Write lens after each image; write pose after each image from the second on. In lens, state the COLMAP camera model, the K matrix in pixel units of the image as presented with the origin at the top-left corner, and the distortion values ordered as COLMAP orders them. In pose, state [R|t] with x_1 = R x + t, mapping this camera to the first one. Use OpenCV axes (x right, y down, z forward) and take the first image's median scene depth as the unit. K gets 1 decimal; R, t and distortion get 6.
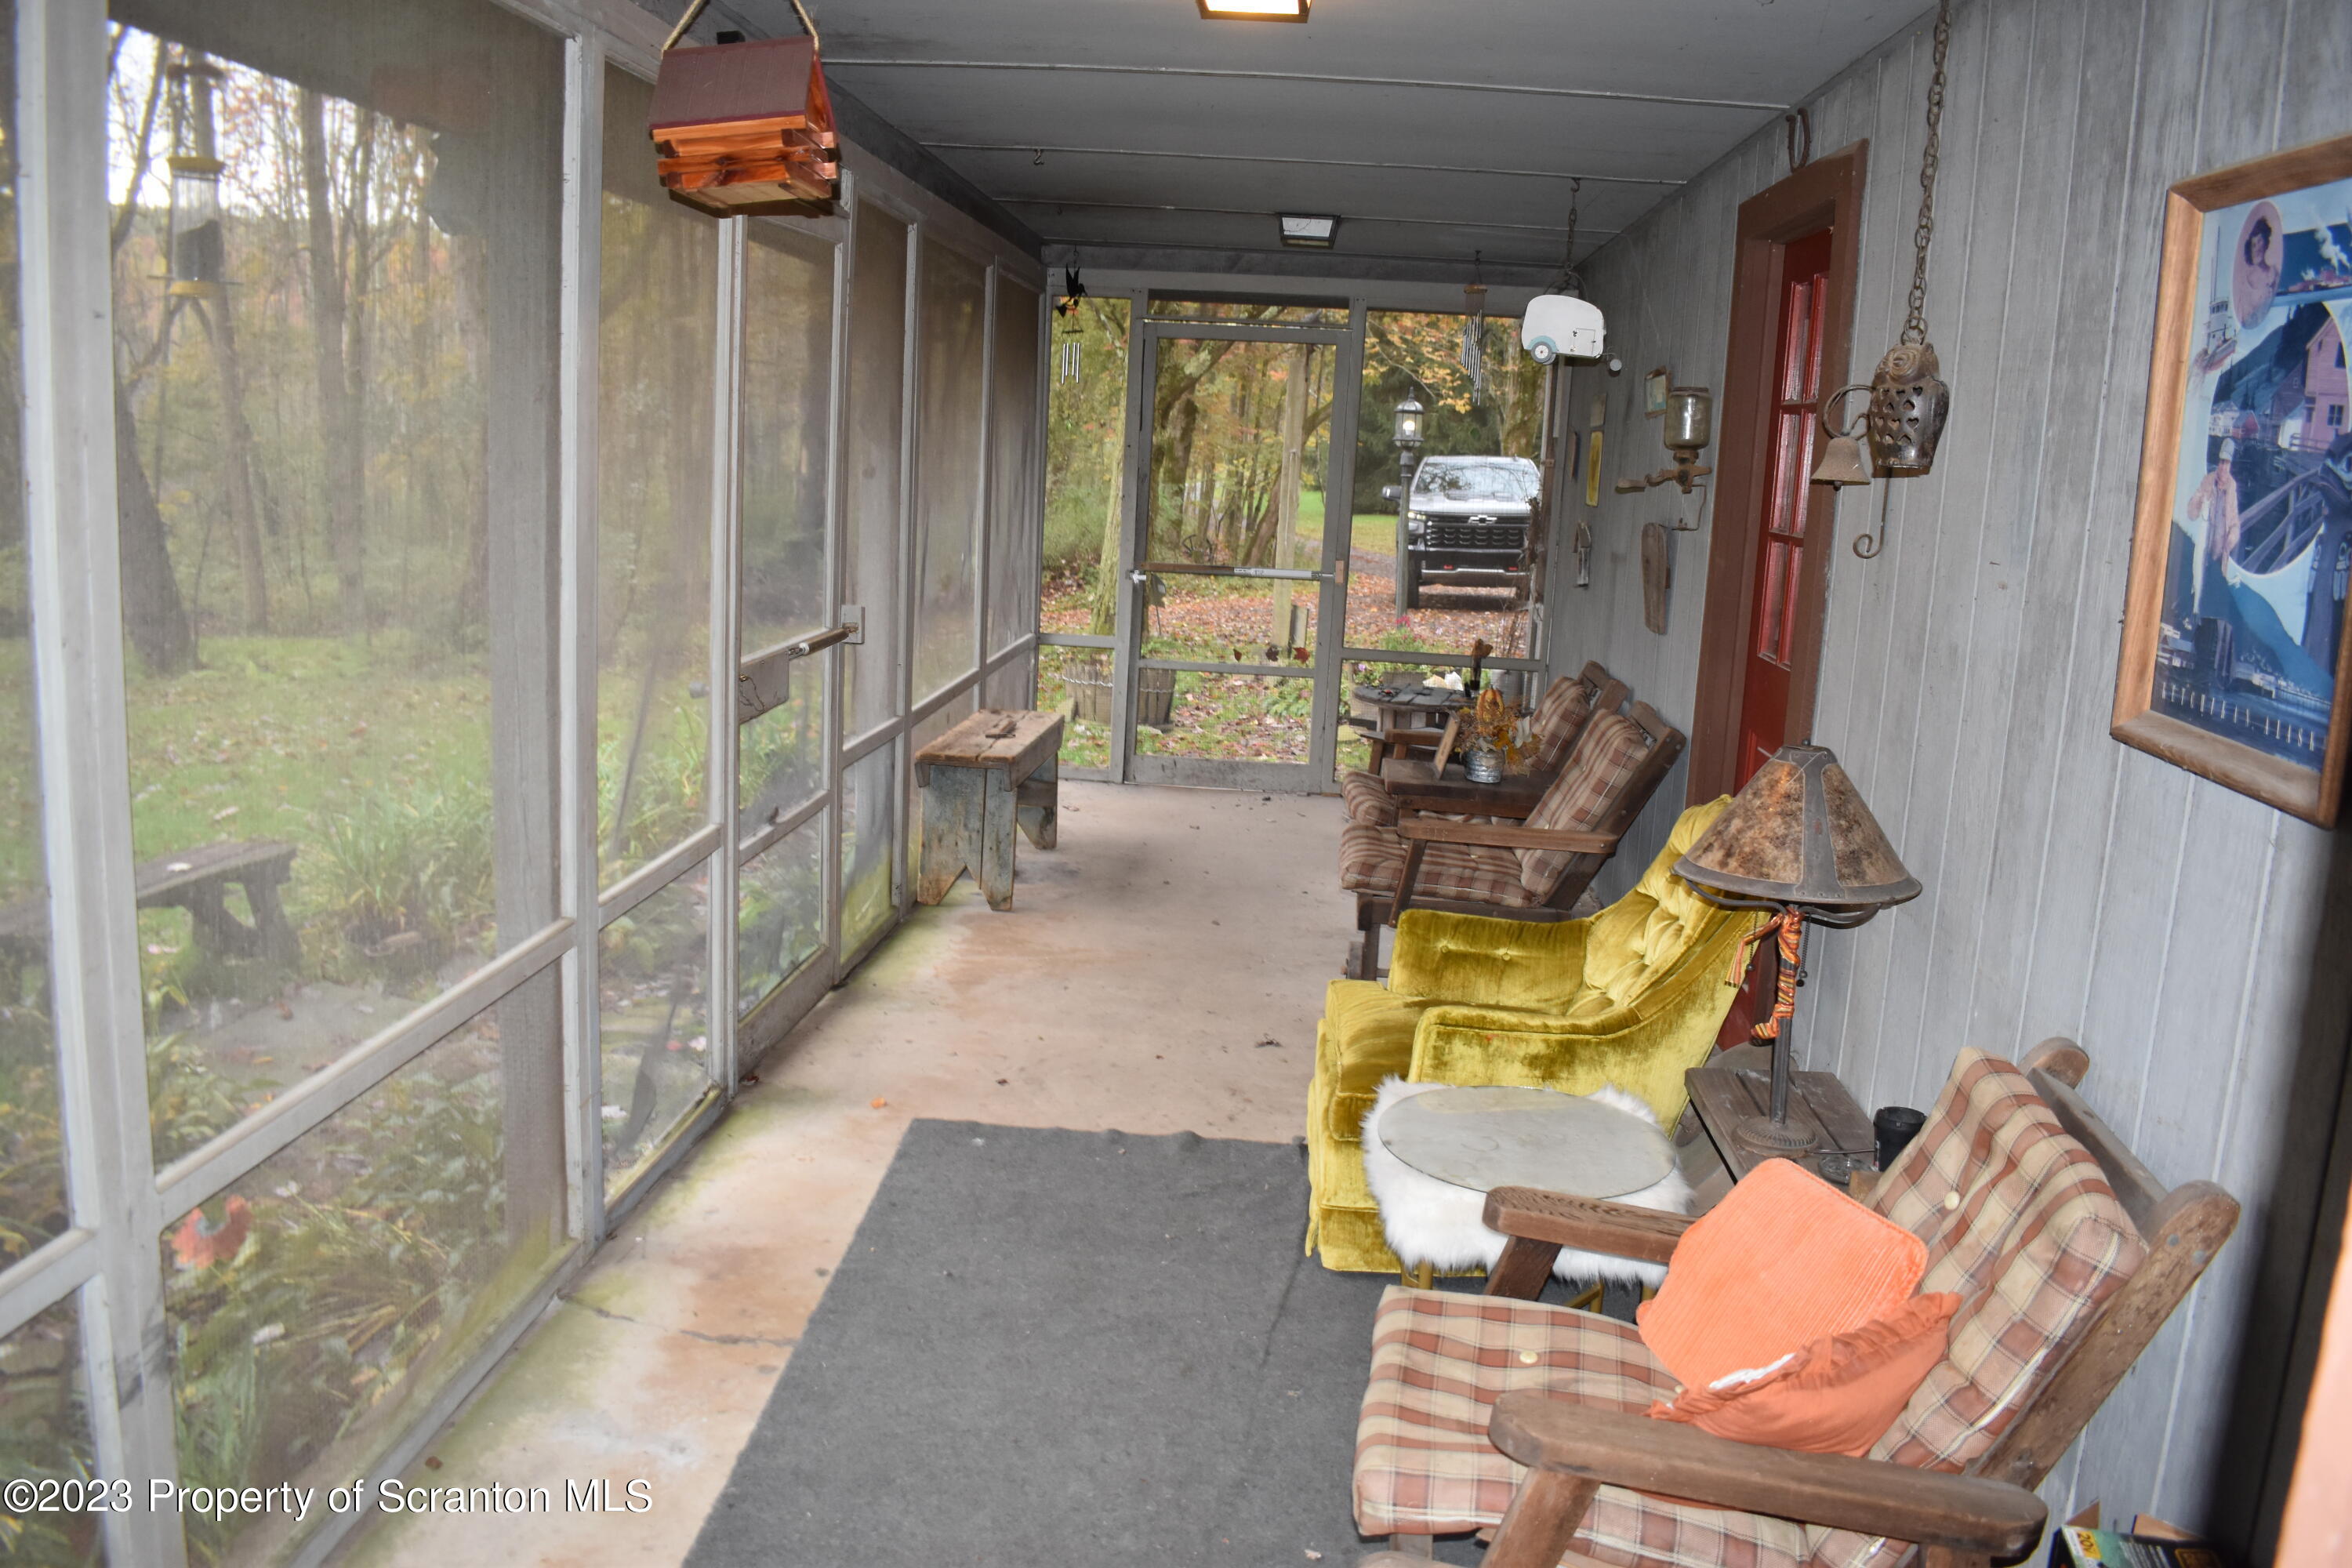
lens RADIAL K [[1826.5, 0, 1174.7], [0, 1826.5, 772.9], [0, 0, 1]] dist [-0.094770, 0.011303]
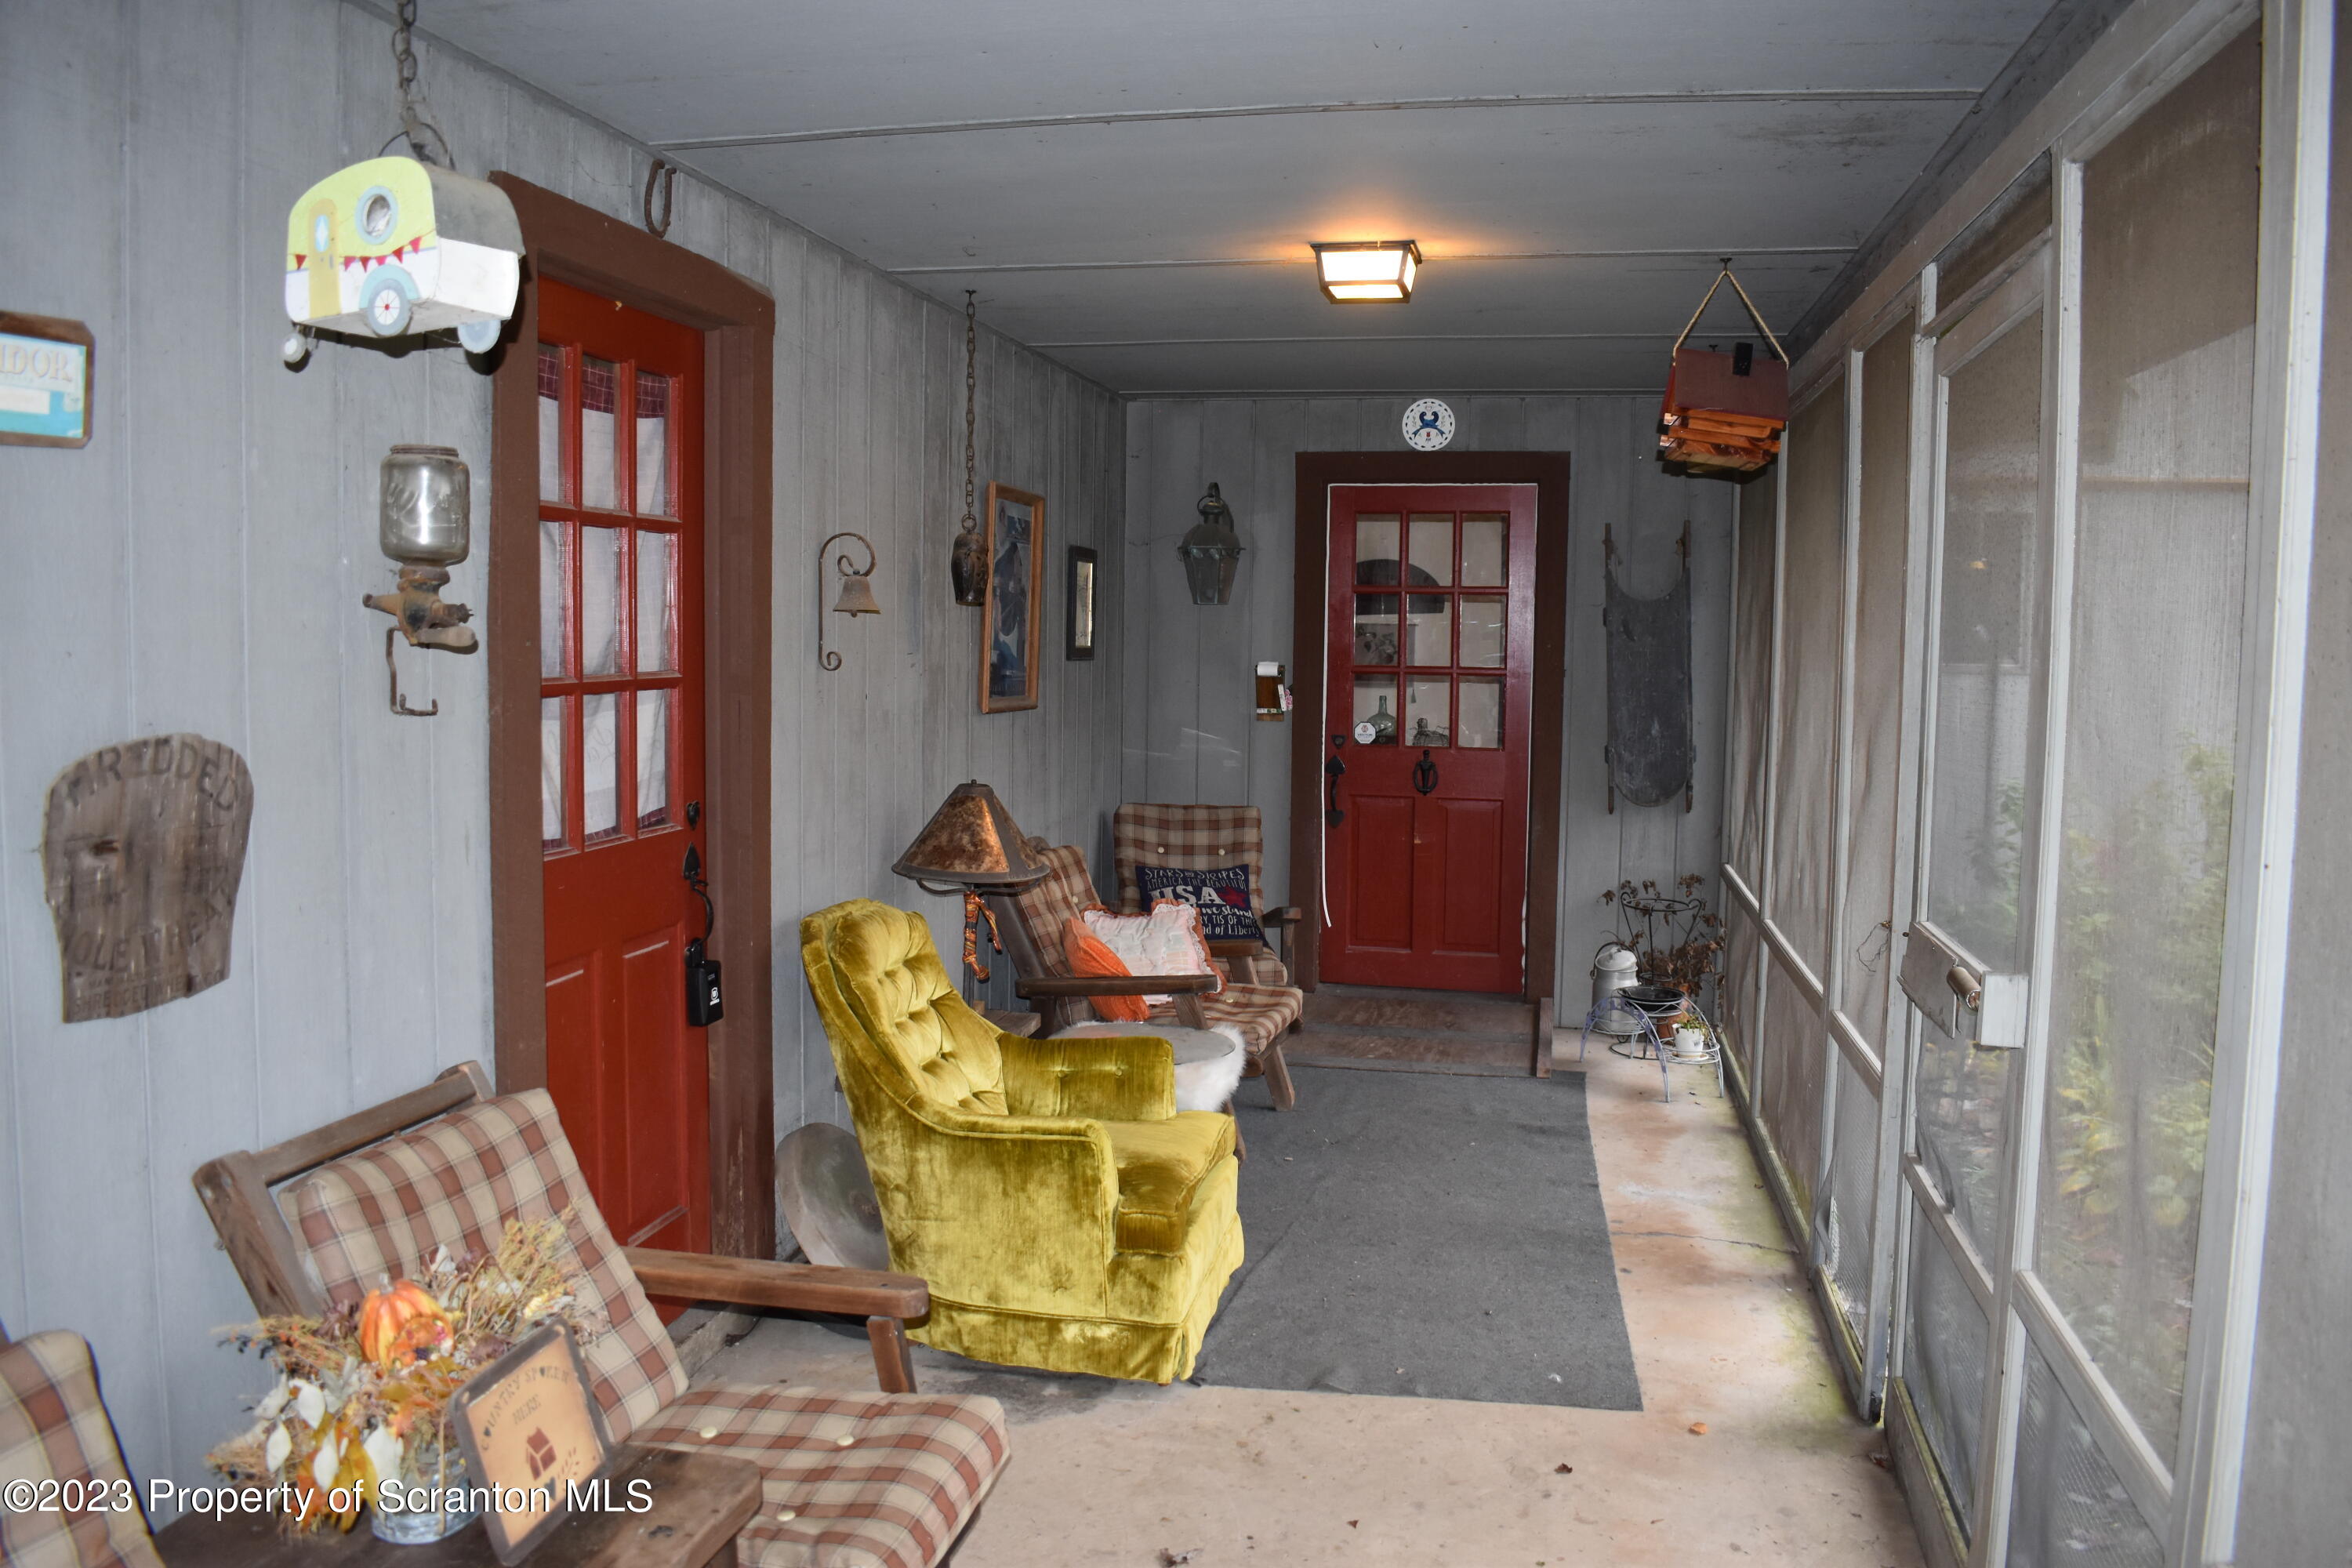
lens RADIAL K [[1826.5, 0, 1175.6], [0, 1826.5, 779.0], [0, 0, 1]] dist [-0.094770, 0.011303]
pose [[-0.991084, -0.070705, 0.112929, 0.001354], [-0.037834, 0.962035, 0.270292, -0.309173], [-0.127753, 0.263609, -0.956133, 1.703449]]
